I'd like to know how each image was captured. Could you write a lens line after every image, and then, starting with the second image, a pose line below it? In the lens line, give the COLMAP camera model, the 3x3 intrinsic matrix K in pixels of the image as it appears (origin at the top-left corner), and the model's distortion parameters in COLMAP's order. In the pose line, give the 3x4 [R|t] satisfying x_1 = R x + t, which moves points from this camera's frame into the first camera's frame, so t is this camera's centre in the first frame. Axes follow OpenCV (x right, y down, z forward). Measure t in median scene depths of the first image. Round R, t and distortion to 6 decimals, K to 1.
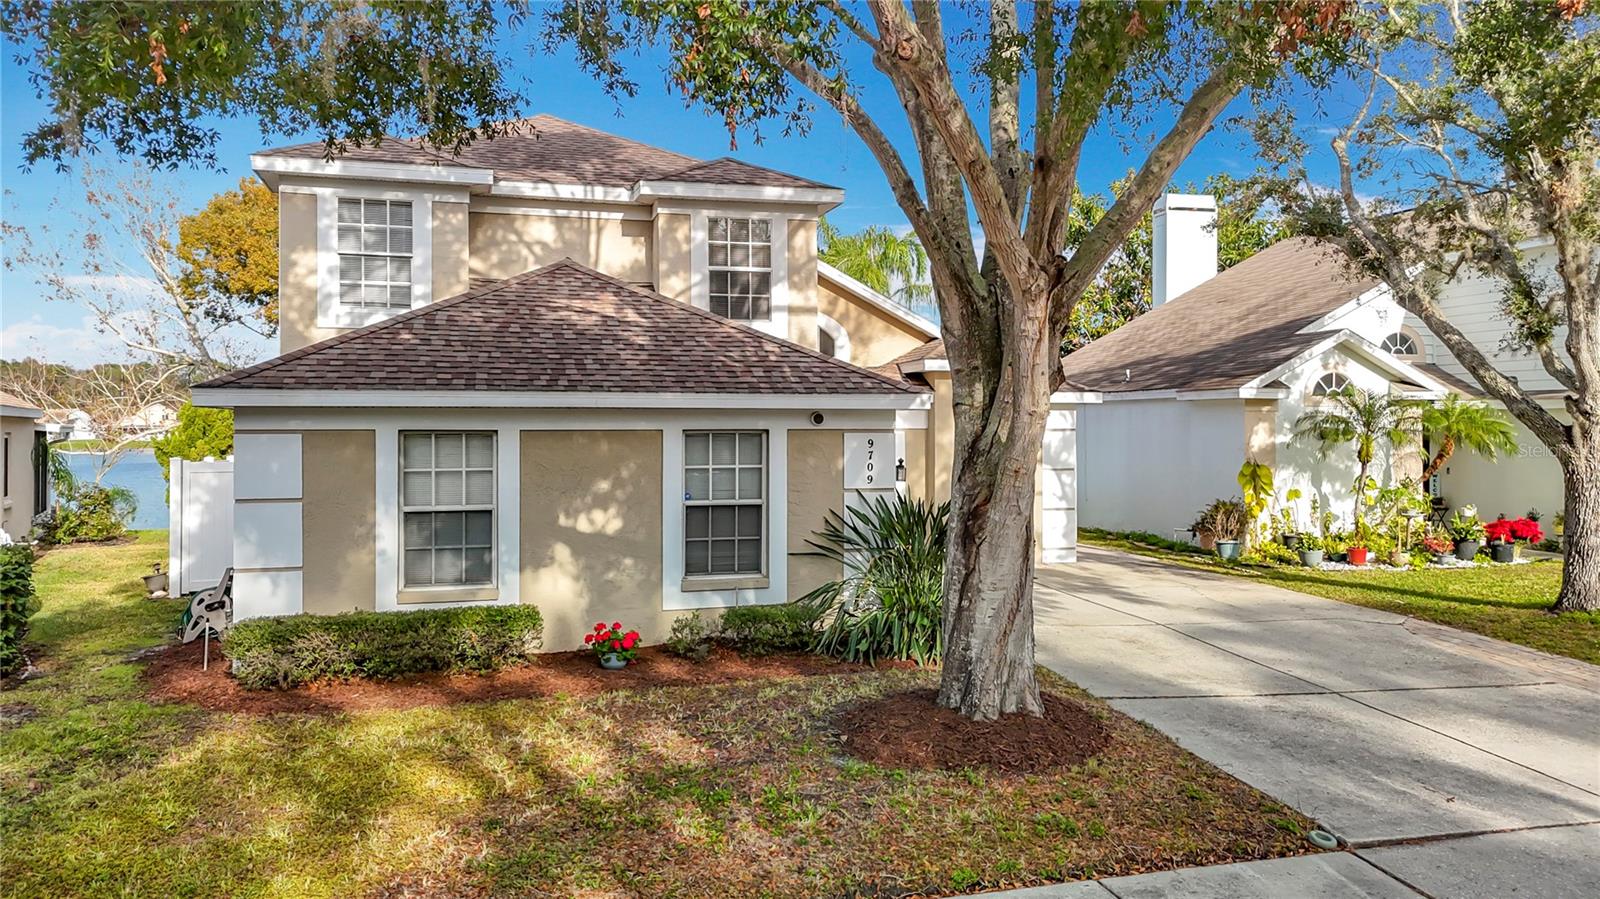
lens RADIAL K [[1132.1, 0, 800.2], [0, 1132.1, 442.2], [0, 0, 1]] dist [0.037692, -0.017262]
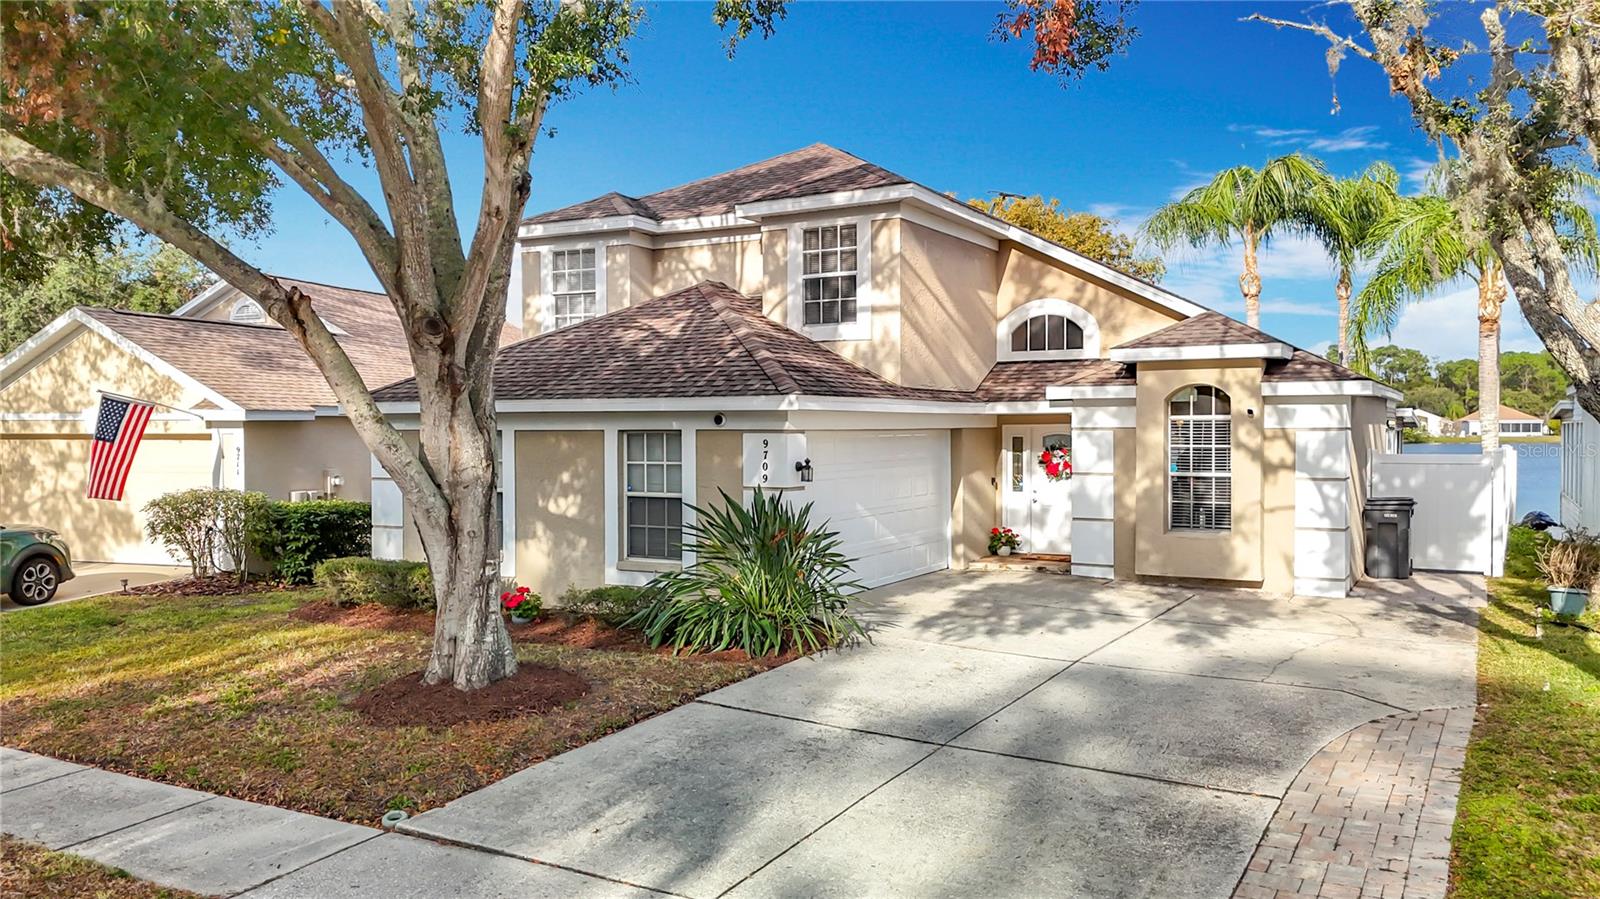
lens RADIAL K [[1132.1, 0, 753.7], [0, 1132.1, 441.9], [0, 0, 1]] dist [0.037692, -0.017262]
pose [[0.724470, 0.007112, -0.689269, 0.618249], [-0.004365, 0.999974, 0.005730, -0.004938], [0.689292, -0.001143, 0.724483, 0.199671]]
